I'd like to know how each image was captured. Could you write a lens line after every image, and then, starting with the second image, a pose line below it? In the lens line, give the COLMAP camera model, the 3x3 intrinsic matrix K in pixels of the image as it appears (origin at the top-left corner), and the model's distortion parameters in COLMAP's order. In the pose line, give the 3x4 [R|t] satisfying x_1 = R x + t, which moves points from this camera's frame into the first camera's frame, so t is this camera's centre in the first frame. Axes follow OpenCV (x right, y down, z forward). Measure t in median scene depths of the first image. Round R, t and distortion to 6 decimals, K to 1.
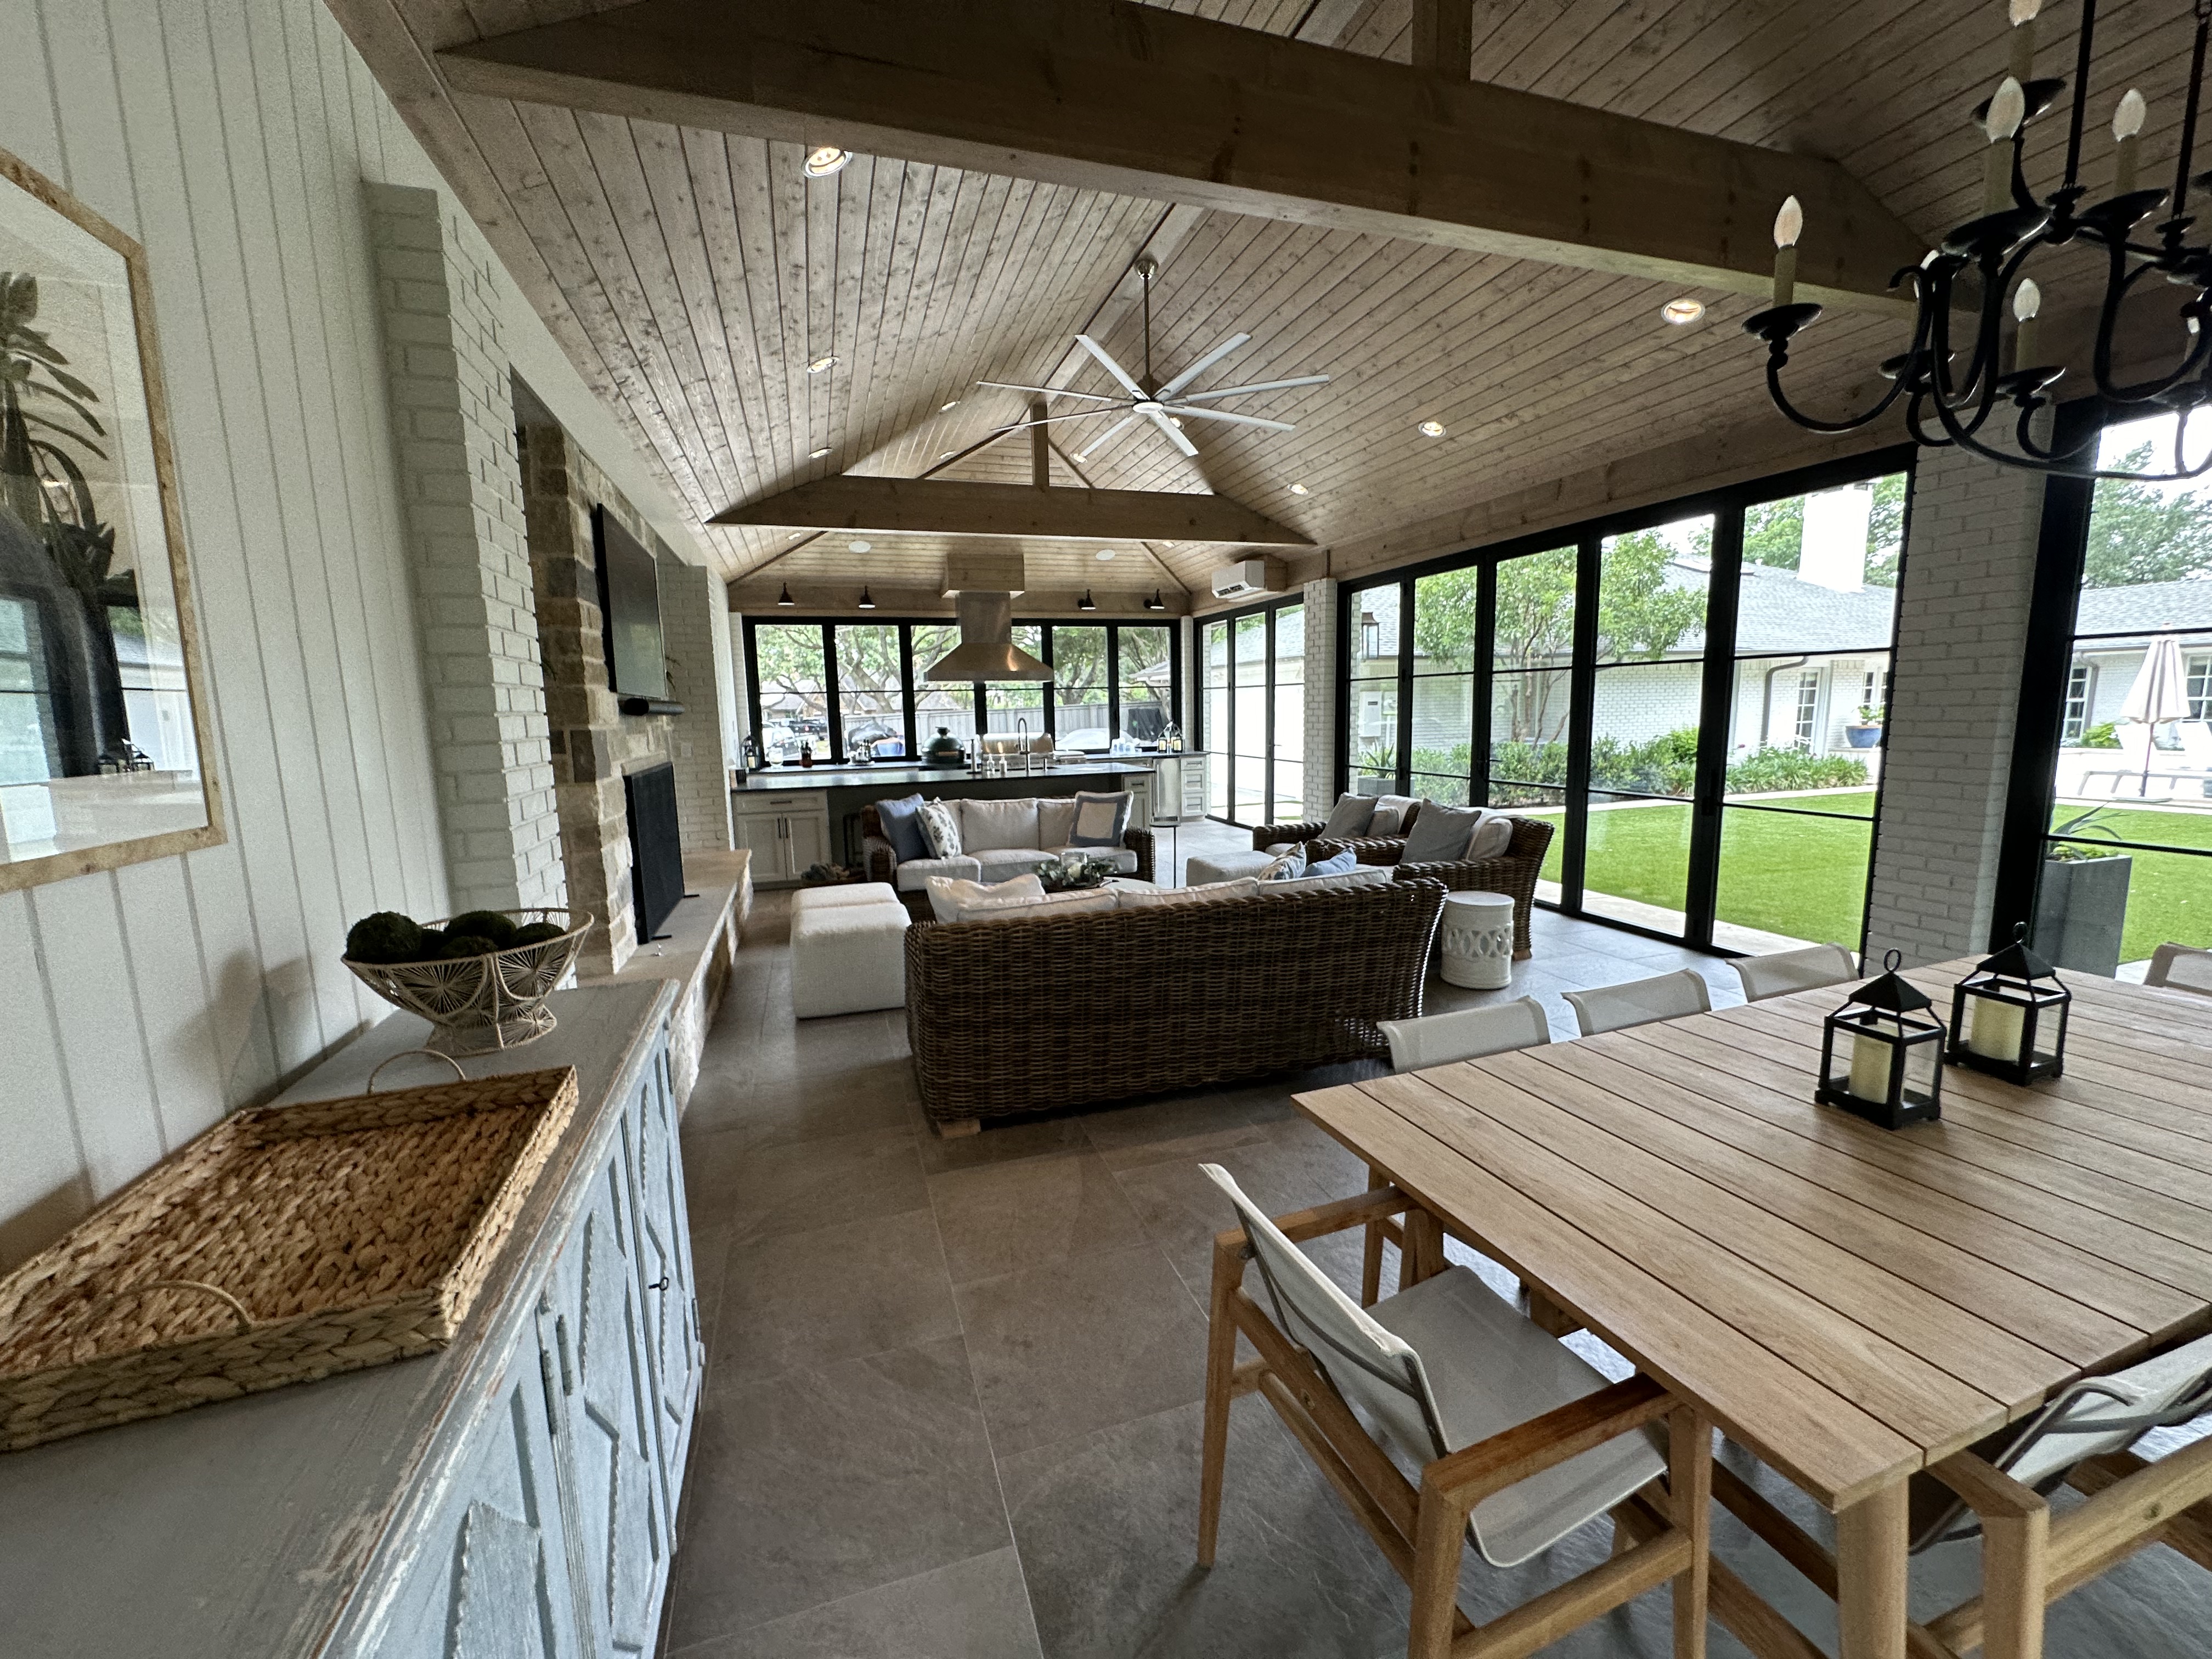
lens RADIAL K [[893.1, 0, 1112.2], [0, 893.1, 832.7], [0, 0, 1]] dist [-0.001684, -0.000062]
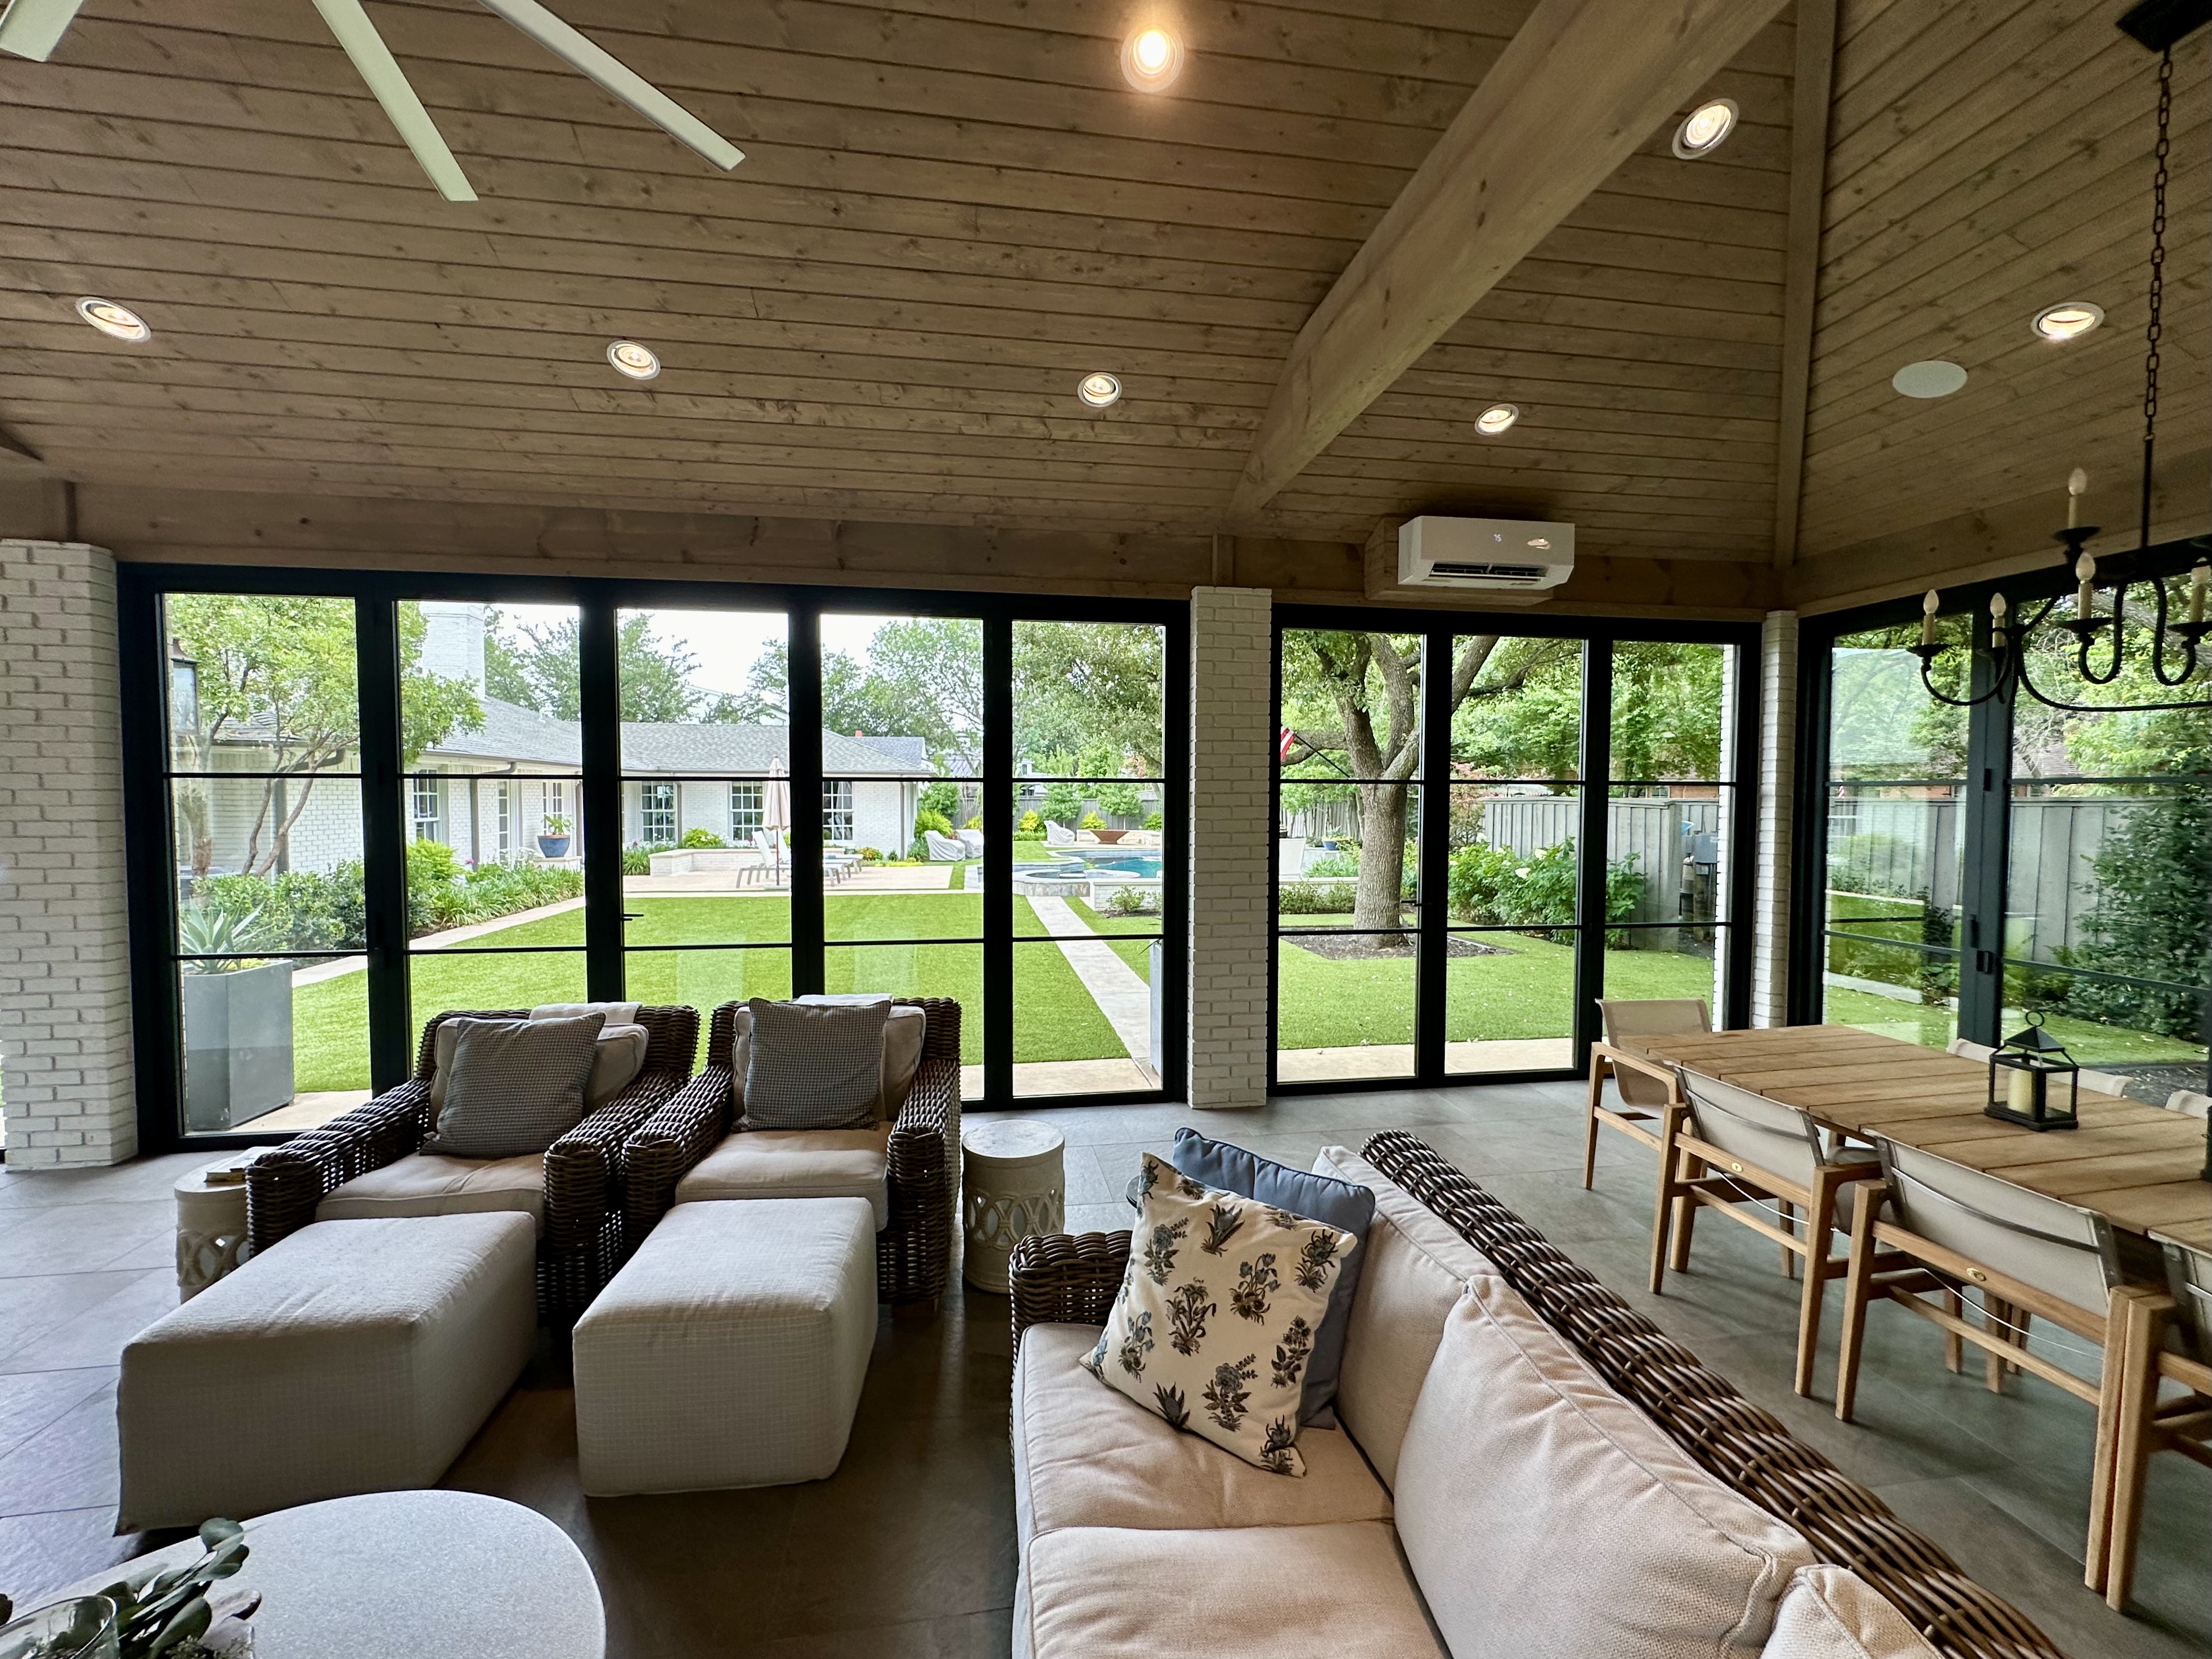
lens RADIAL K [[921.8, 0, 1109.6], [0, 921.8, 864.3], [0, 0, 1]] dist [0.001681, 0.000263]
pose [[0.146938, -0.037156, 0.988448, -0.236364], [0.141544, 0.989800, 0.016165, -0.106740], [-0.978966, 0.137533, 0.150698, 0.756419]]
